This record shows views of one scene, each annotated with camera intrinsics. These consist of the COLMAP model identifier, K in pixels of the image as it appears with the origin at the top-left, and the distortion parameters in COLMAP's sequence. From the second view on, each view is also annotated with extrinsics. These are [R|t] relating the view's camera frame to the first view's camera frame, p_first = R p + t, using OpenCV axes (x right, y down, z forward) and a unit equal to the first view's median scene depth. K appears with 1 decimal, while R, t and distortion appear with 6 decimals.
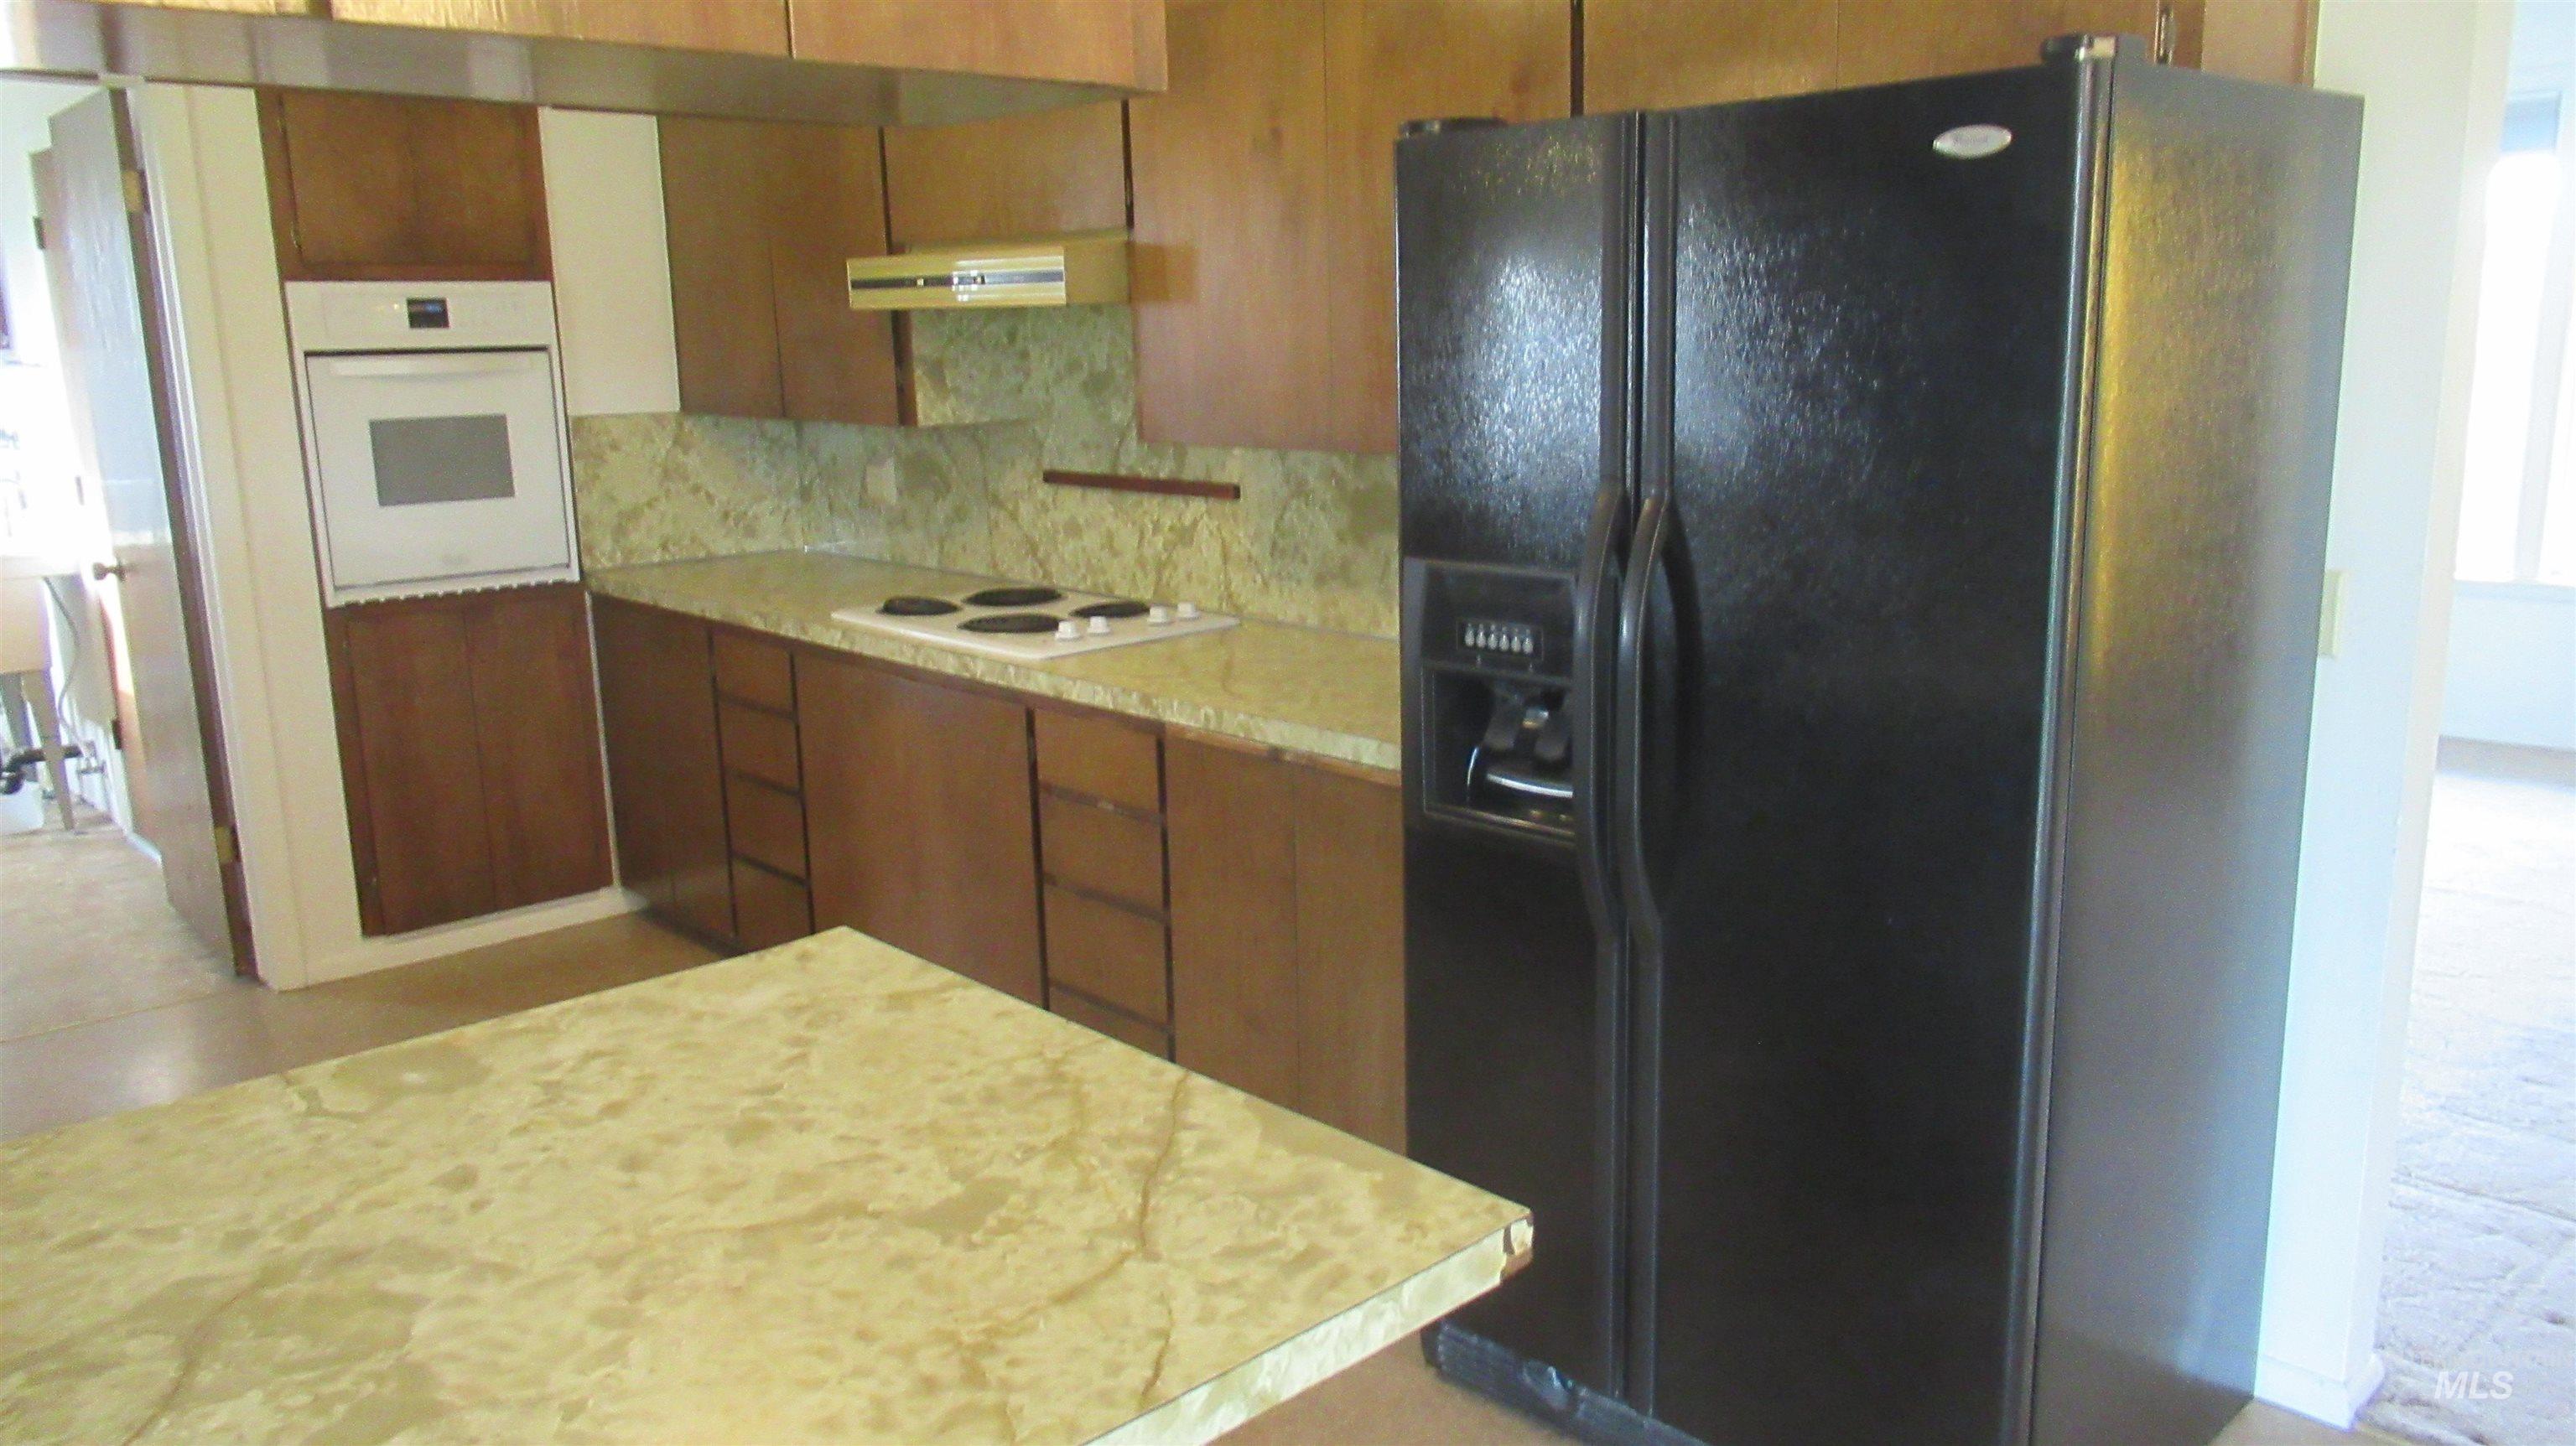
lens RADIAL K [[1900.8, 0, 1288.0], [0, 1900.8, 723.0], [0, 0, 1]] dist [-0.002389, -0.001812]
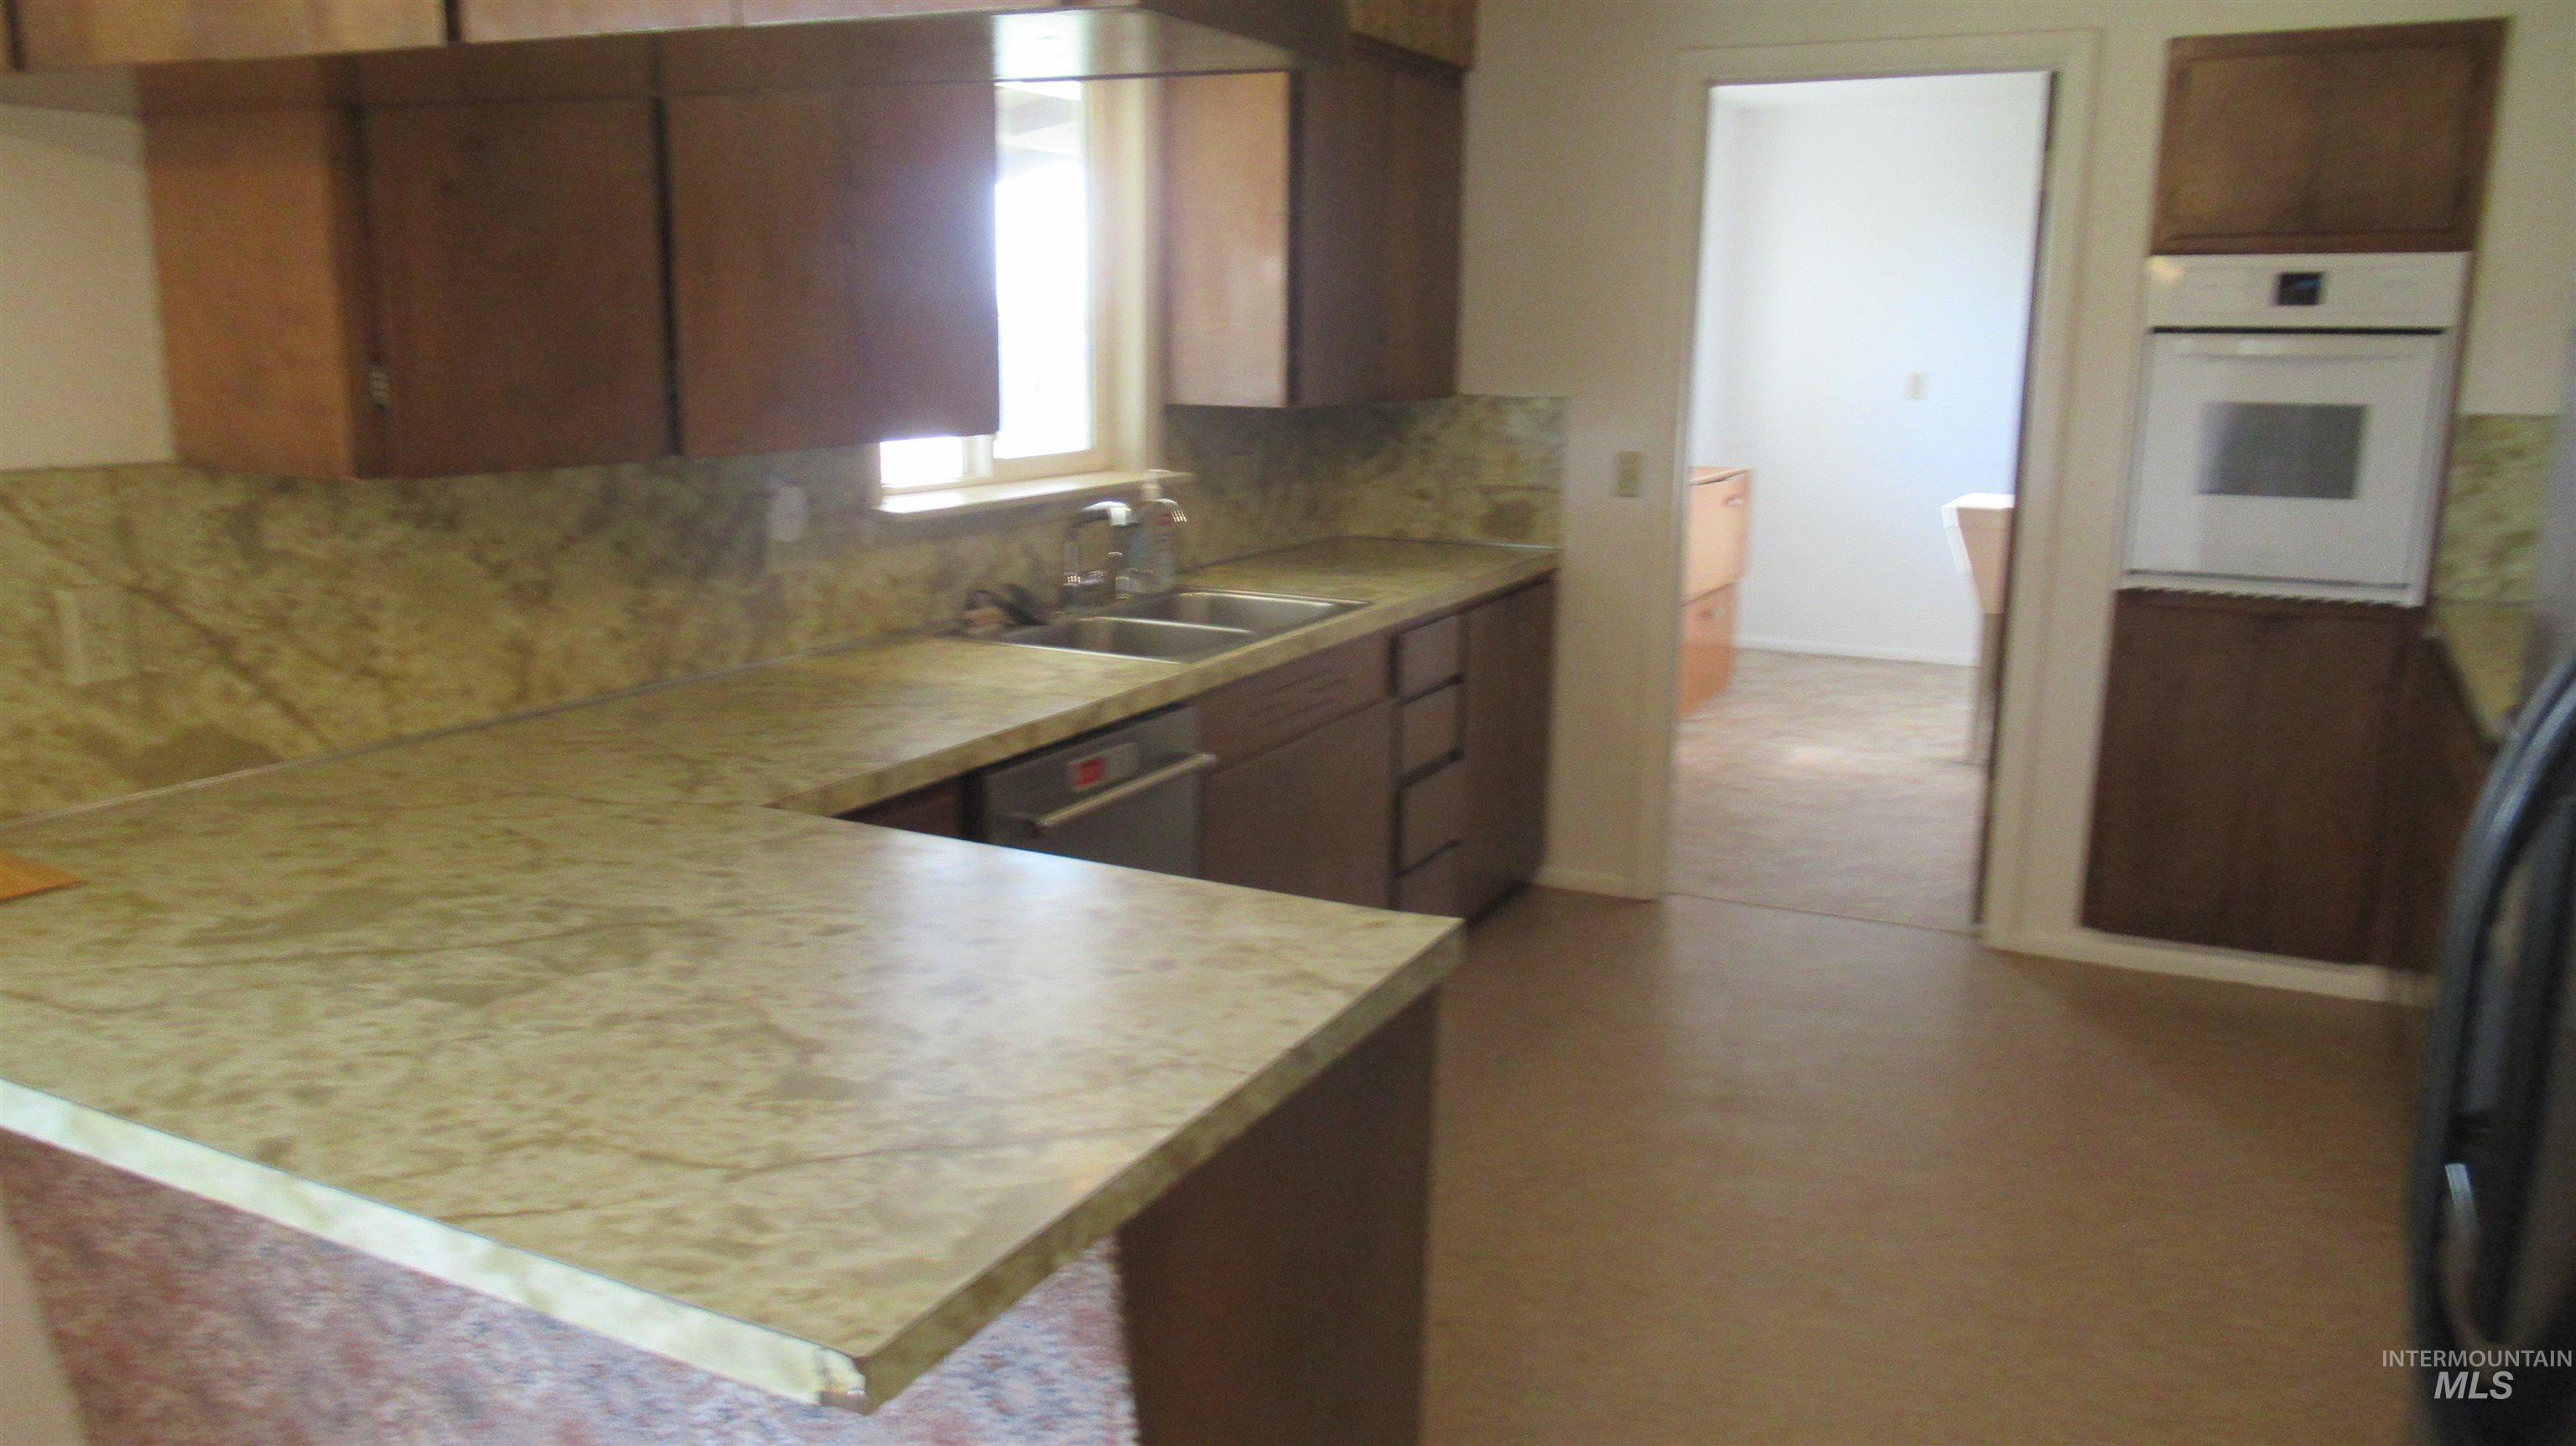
lens RADIAL K [[1900.8, 0, 1288.0], [0, 1900.8, 723.0], [0, 0, 1]] dist [-0.002389, -0.001812]
pose [[0.313599, 0.209676, -0.926116, 0.880597], [-0.204345, 0.967366, 0.149821, -0.165146], [0.927307, 0.142263, 0.346212, 0.845516]]
